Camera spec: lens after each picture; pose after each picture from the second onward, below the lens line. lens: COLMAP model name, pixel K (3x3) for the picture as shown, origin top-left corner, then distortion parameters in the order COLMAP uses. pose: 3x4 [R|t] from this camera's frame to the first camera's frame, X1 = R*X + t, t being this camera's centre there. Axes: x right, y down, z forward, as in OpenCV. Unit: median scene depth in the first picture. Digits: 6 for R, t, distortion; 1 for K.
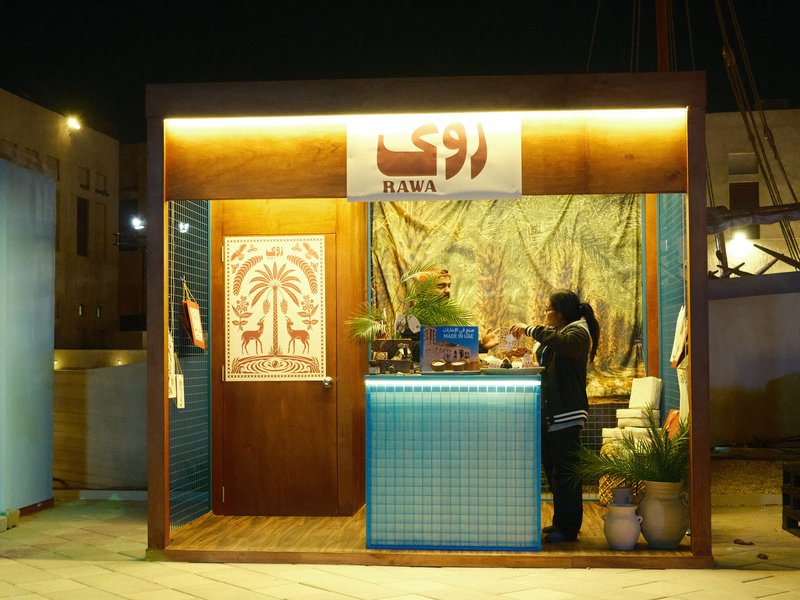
lens RADIAL K [[1354.8, 0, 400.0], [0, 1354.8, 300.0], [0, 0, 1]] dist [-0.033390, 0.114126]
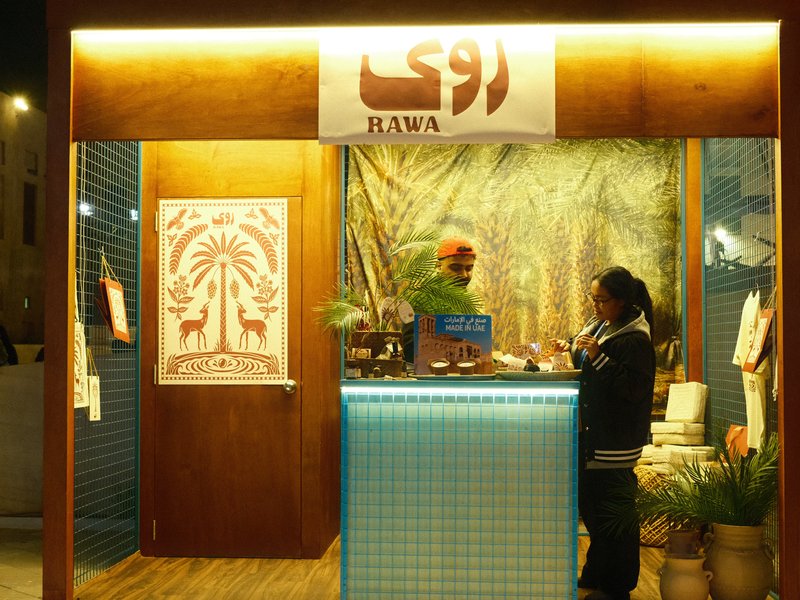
lens RADIAL K [[1354.8, 0, 400.0], [0, 1354.8, 300.0], [0, 0, 1]] dist [-0.033390, 0.114126]
pose [[0.999550, 0.008936, 0.028632, -0.014414], [-0.008980, 0.999959, 0.001401, 0.010370], [-0.028619, -0.001657, 0.999589, 0.248170]]
